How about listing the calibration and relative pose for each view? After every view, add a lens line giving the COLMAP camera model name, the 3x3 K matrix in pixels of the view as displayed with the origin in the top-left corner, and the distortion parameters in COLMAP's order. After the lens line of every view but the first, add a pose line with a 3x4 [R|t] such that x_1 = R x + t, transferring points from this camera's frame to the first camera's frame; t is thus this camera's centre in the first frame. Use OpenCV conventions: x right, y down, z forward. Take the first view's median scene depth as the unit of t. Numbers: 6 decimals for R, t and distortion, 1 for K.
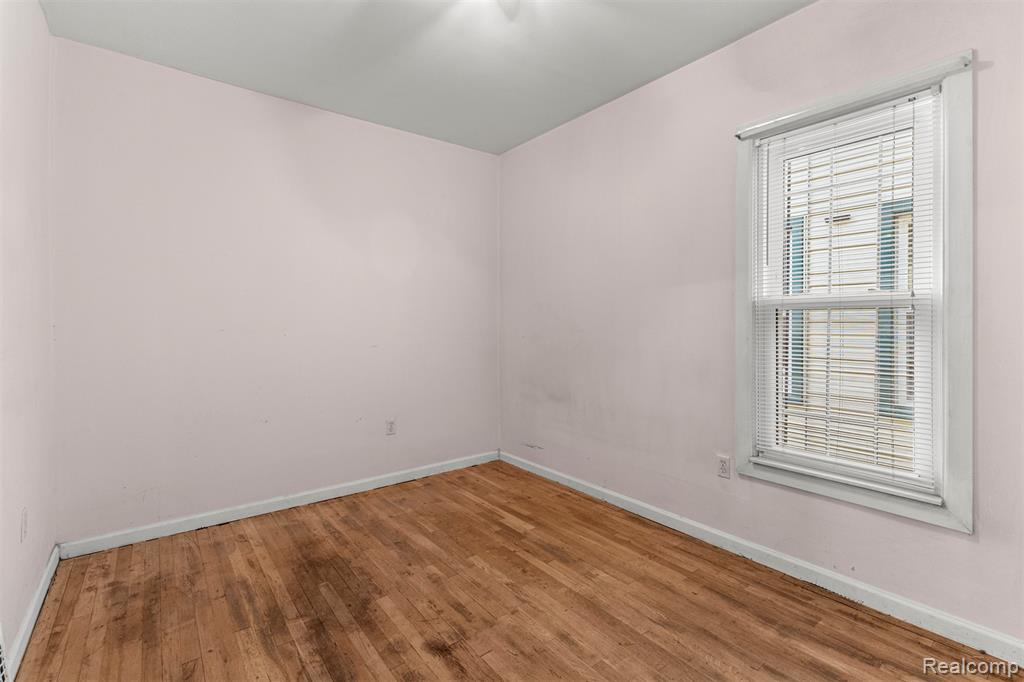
lens RADIAL K [[444.4, 0, 513.1], [0, 444.4, 338.4], [0, 0, 1]] dist [0.004808, 0.000152]
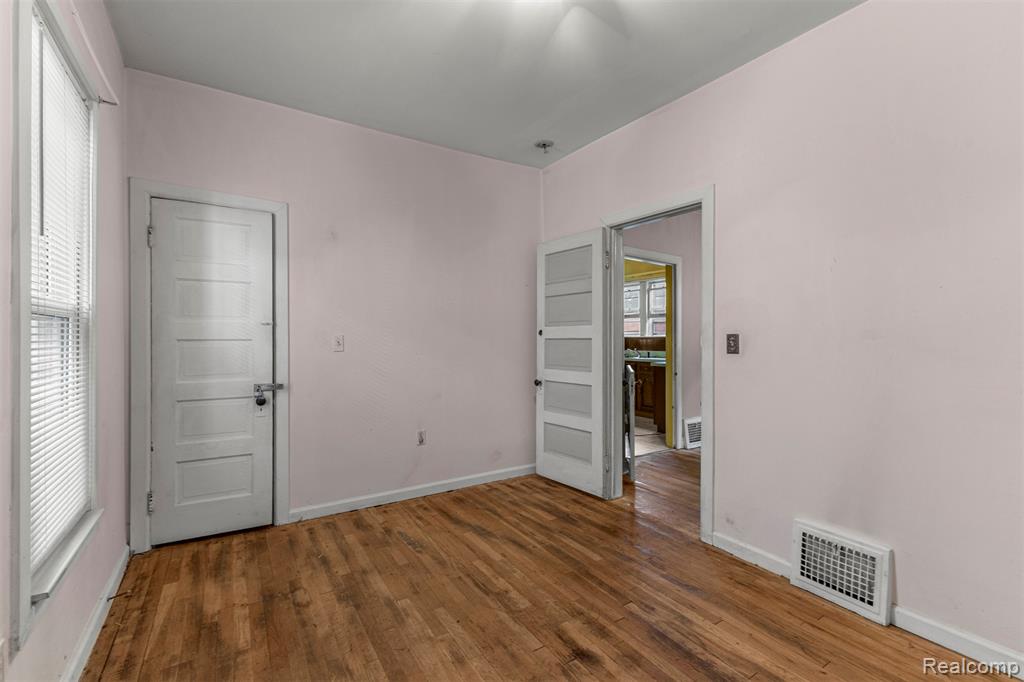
lens RADIAL K [[444.4, 0, 513.1], [0, 444.4, 338.4], [0, 0, 1]] dist [0.004808, 0.000152]
pose [[-0.994355, 0.006149, 0.105922, -0.112416], [0.009221, 0.999550, 0.028538, -0.058391], [-0.105699, 0.029353, -0.993965, 1.977559]]
